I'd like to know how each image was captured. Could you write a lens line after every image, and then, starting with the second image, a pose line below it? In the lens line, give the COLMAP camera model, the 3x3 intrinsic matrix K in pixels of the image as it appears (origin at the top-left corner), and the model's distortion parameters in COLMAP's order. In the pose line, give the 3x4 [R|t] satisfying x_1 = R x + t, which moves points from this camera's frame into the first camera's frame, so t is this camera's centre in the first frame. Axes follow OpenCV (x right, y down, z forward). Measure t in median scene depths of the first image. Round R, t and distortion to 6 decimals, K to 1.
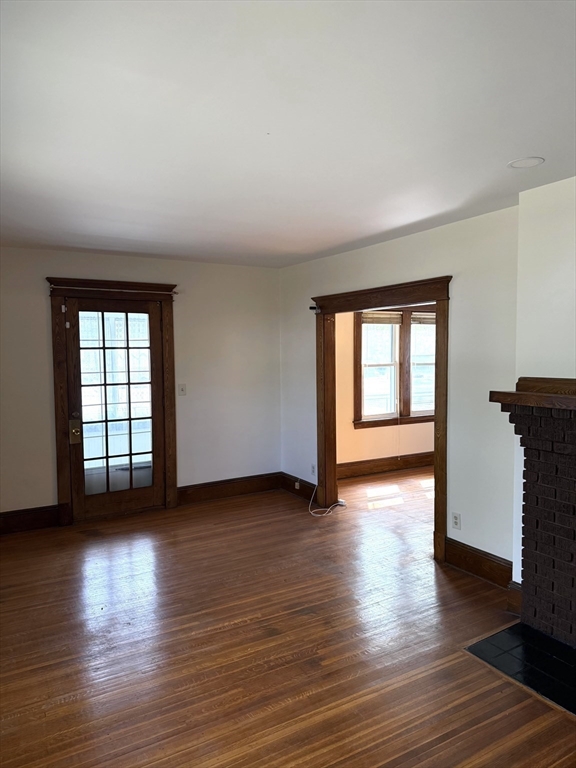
lens RADIAL K [[546.0, 0, 288.5], [0, 546.0, 381.9], [0, 0, 1]] dist [0.018566, -0.020545]
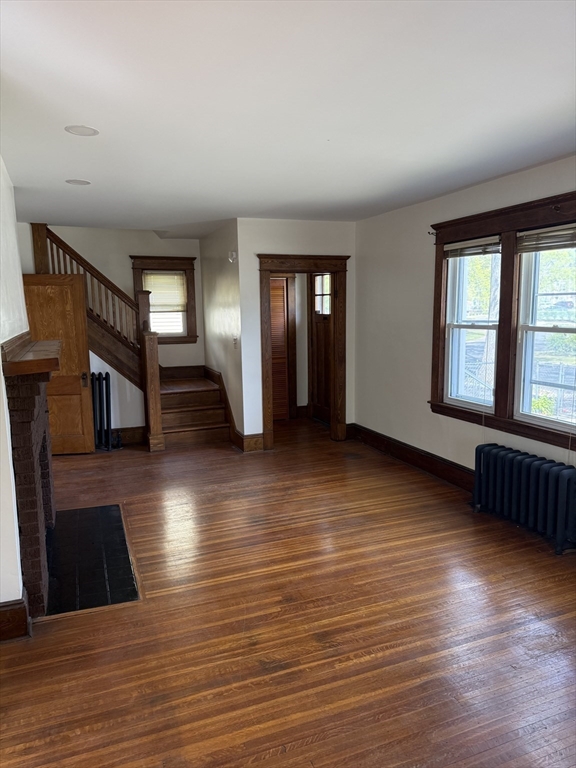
lens RADIAL K [[546.0, 0, 291.4], [0, 546.0, 388.7], [0, 0, 1]] dist [0.018566, -0.020545]
pose [[-0.987359, -0.004404, 0.158439, -0.122935], [0.028201, 0.978783, 0.202950, -0.099009], [-0.155972, 0.204852, -0.966286, 1.886485]]
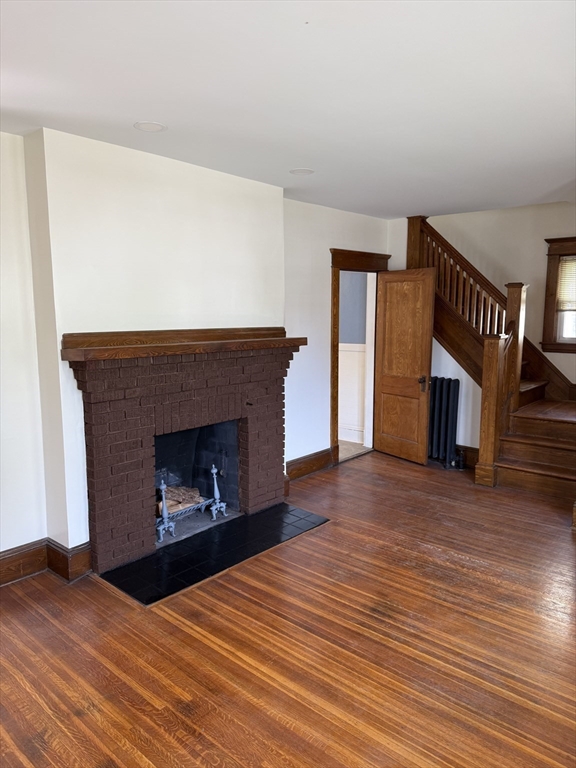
lens RADIAL K [[546.0, 0, 281.3], [0, 546.0, 384.9], [0, 0, 1]] dist [0.018566, -0.020545]
pose [[-0.290274, -0.129544, 0.948135, -0.652454], [0.059542, 0.986430, 0.153006, -0.049398], [-0.955089, 0.100868, -0.278621, 1.015905]]
